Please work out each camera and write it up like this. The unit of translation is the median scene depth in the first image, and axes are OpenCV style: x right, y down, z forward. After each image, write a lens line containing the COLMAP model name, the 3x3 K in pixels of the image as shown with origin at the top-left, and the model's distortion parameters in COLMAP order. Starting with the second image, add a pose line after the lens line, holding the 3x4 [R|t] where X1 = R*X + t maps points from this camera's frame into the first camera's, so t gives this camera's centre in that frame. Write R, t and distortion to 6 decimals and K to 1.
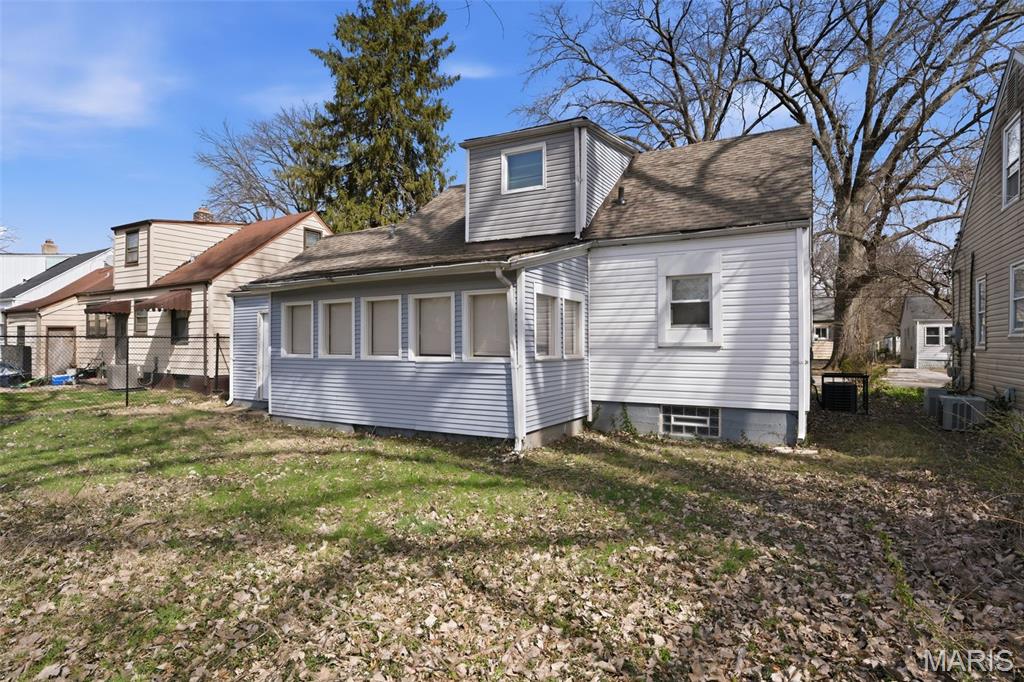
lens RADIAL K [[537.4, 0, 507.3], [0, 537.4, 346.0], [0, 0, 1]] dist [-0.071229, 0.035849]
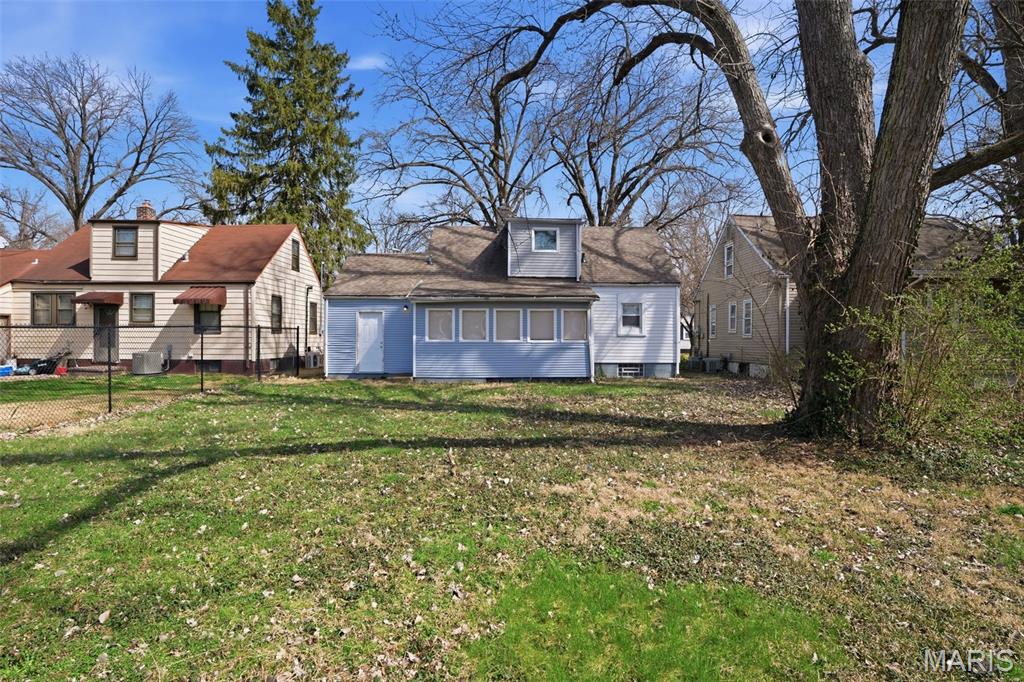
lens RADIAL K [[540.2, 0, 512.0], [0, 540.2, 341.0], [0, 0, 1]] dist [-0.074289, 0.035705]
pose [[0.862952, 0.000248, 0.505285, -0.811862], [-0.001258, 0.999998, 0.001658, 0.013013], [-0.505284, -0.002066, 0.862951, -0.446949]]
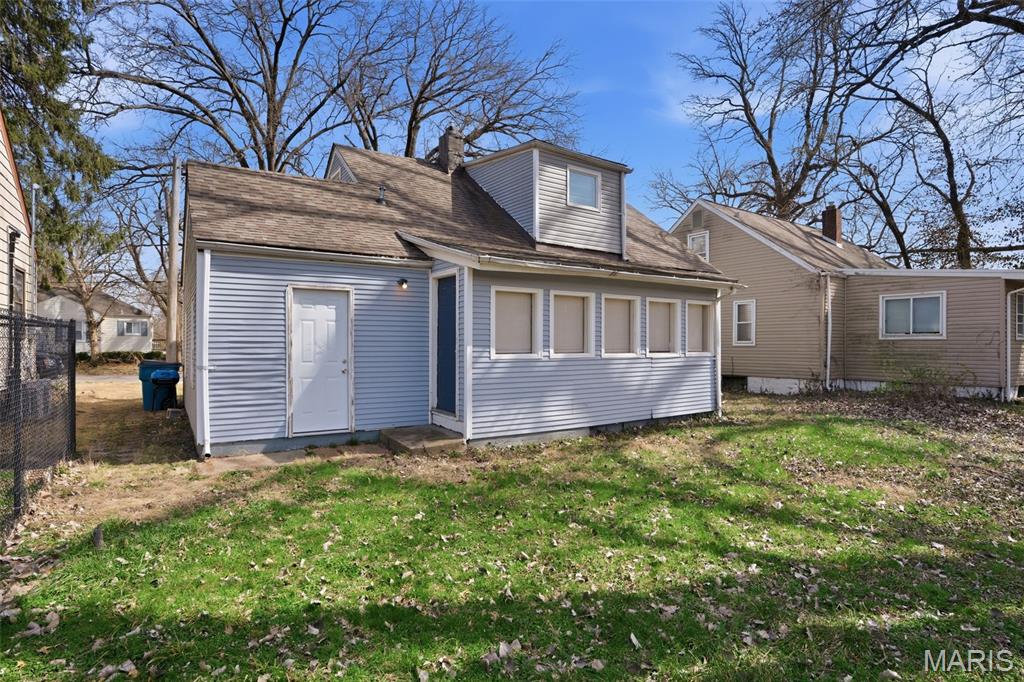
lens RADIAL K [[540.2, 0, 512.0], [0, 540.2, 341.0], [0, 0, 1]] dist [-0.074289, 0.035705]
pose [[0.453441, -0.001148, 0.891286, -0.858622], [-0.003240, 0.999990, 0.002936, -0.006489], [-0.891280, -0.004219, 0.453433, 0.492266]]
